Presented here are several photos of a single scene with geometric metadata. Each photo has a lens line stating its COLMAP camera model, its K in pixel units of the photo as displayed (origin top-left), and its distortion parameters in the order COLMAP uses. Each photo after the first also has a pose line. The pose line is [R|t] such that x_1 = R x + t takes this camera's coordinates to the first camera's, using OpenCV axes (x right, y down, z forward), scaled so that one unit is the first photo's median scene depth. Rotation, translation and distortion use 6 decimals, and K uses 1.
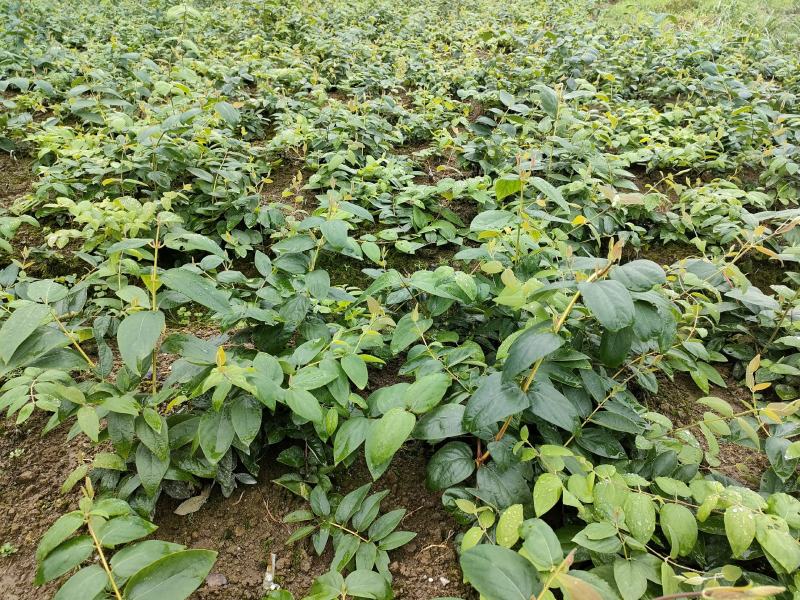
lens RADIAL K [[616.1, 0, 417.7], [0, 616.1, 299.1], [0, 0, 1]] dist [0.054778, -0.096994]
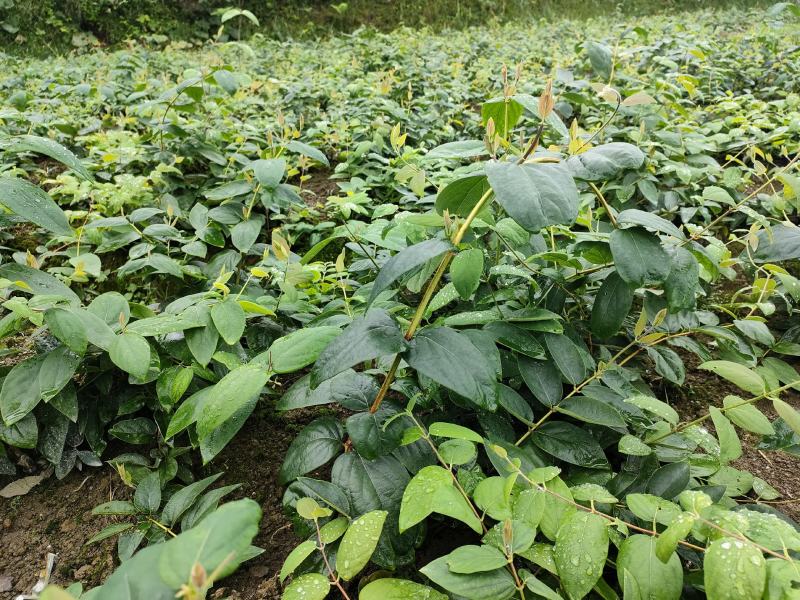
lens RADIAL K [[617.9, 0, 413.4], [0, 617.9, 300.8], [0, 0, 1]] dist [0.008758, -0.002886]
pose [[0.980253, 0.024023, -0.196282, 0.262456], [-0.039111, 0.996538, -0.073359, 0.138312], [0.193840, 0.079588, 0.977800, 0.318084]]
